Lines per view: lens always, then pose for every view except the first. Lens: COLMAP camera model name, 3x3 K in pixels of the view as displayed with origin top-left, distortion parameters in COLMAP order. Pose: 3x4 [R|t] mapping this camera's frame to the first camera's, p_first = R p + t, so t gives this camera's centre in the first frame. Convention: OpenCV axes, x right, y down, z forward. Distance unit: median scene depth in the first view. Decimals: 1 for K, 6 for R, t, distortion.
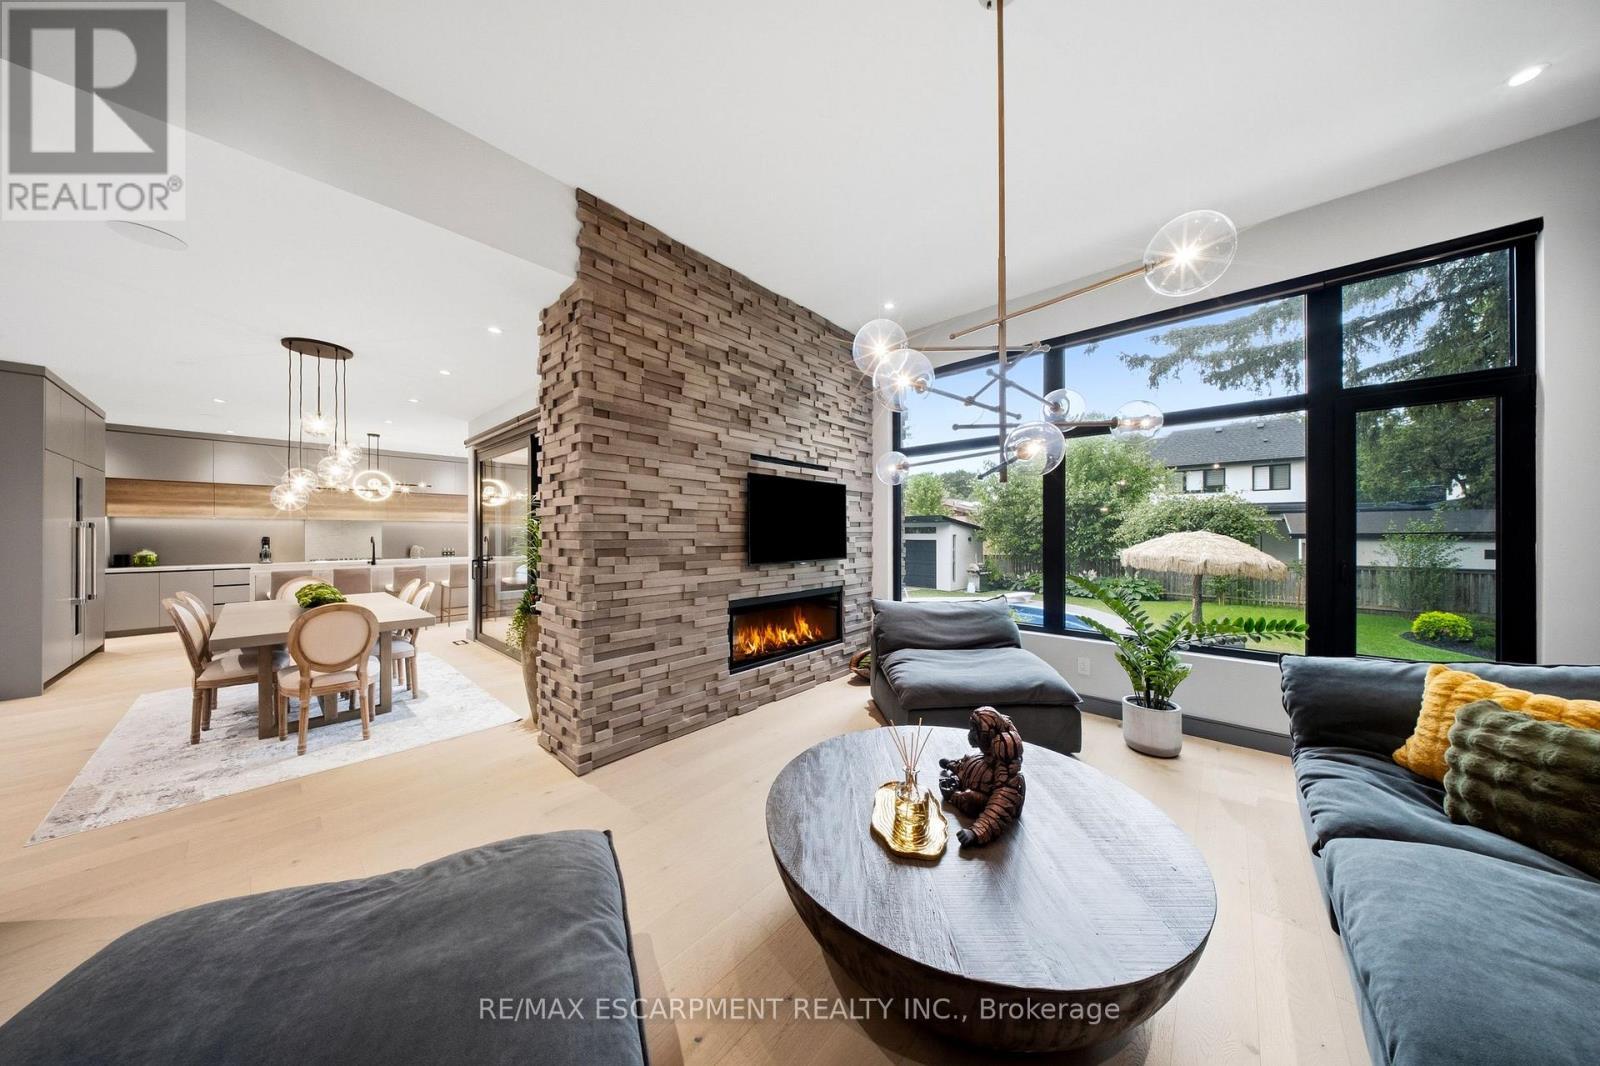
lens RADIAL K [[479.7, 0, 806.1], [0, 479.7, 538.6], [0, 0, 1]] dist [0.000138, -0.000019]
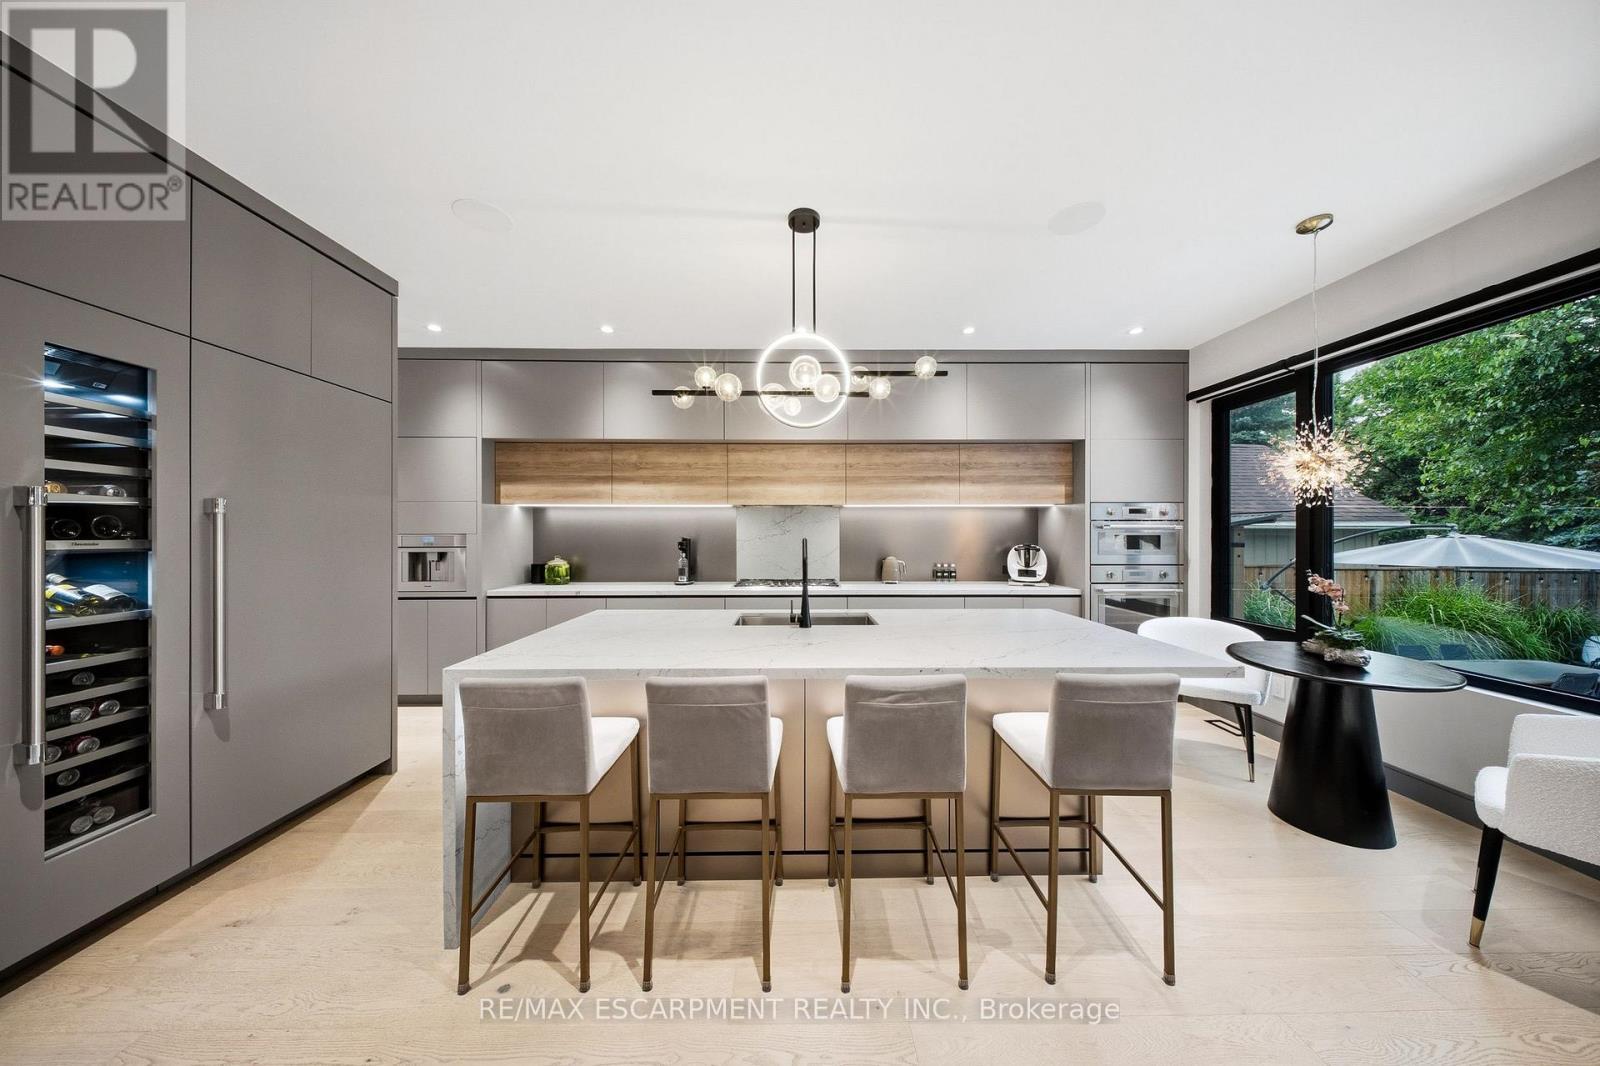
lens RADIAL K [[479.7, 0, 806.1], [0, 479.7, 538.6], [0, 0, 1]] dist [0.000138, -0.000019]
pose [[0.678426, 0.008591, -0.734619, -0.668271], [-0.008039, 0.999959, 0.004271, -0.007237], [0.734625, 0.003008, 0.678467, 0.788249]]
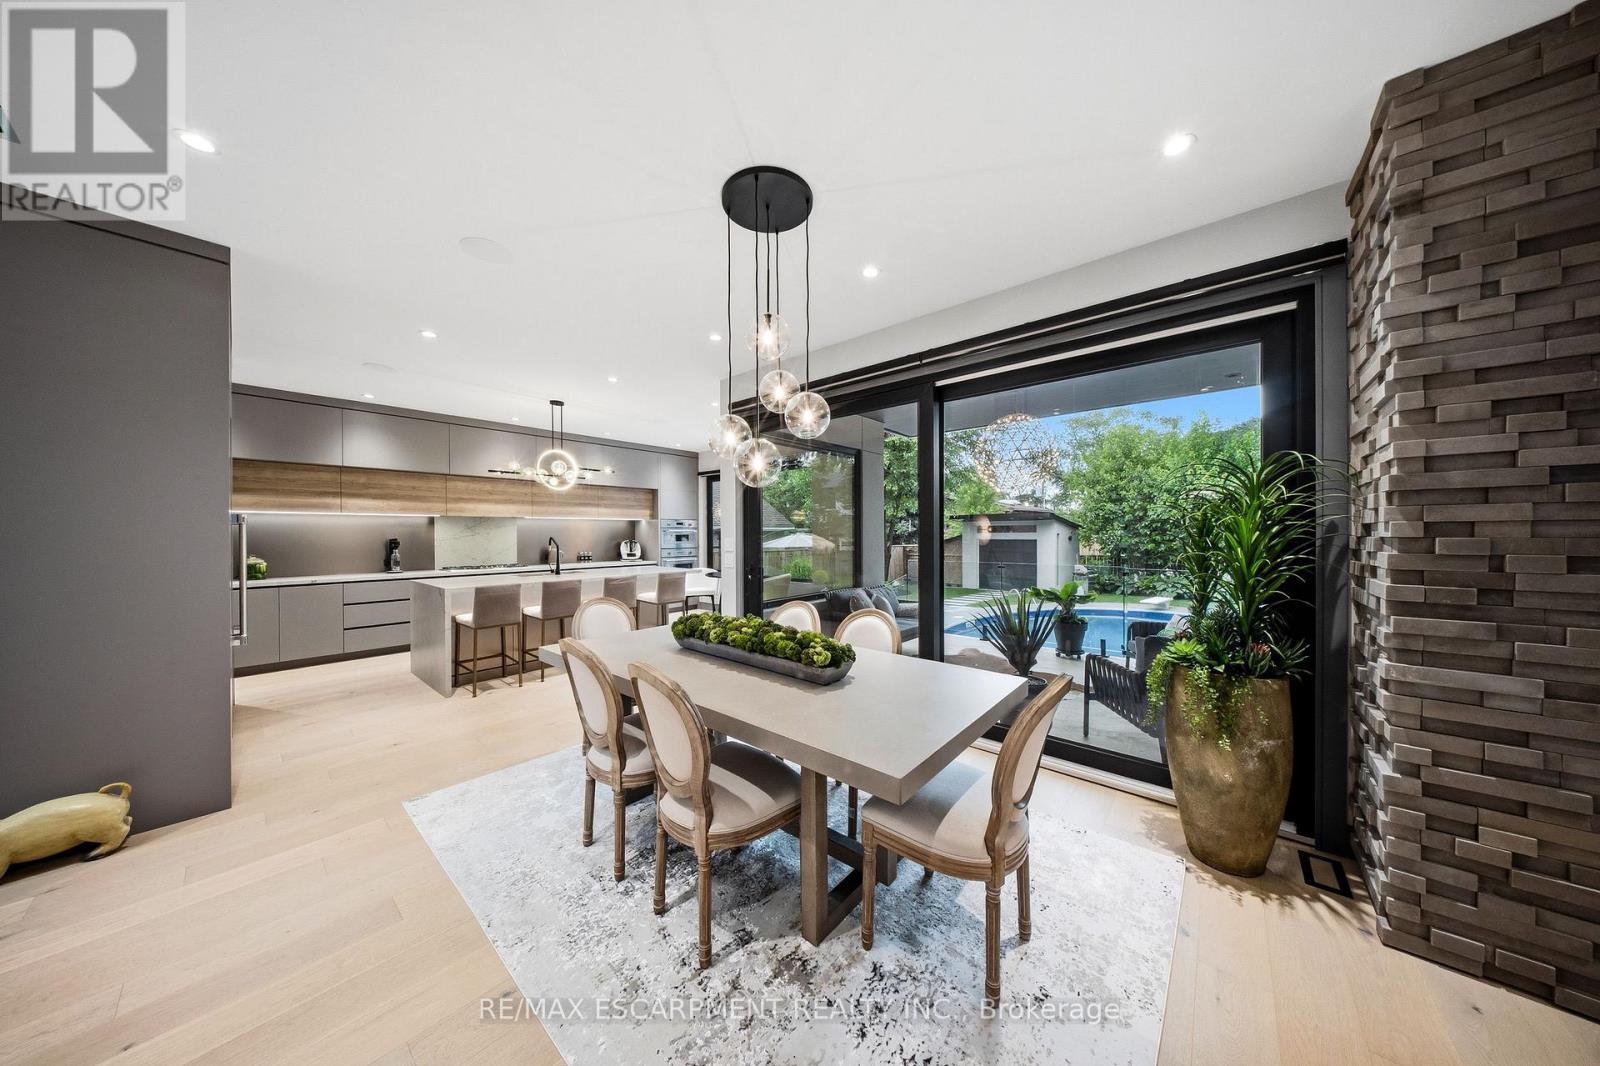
lens RADIAL K [[479.7, 0, 806.1], [0, 479.7, 538.6], [0, 0, 1]] dist [0.000138, -0.000019]
pose [[0.999642, -0.005410, 0.026185, -0.531758], [0.005449, 0.999984, -0.001438, 0.001294], [-0.026176, 0.001580, 0.999656, 0.234483]]
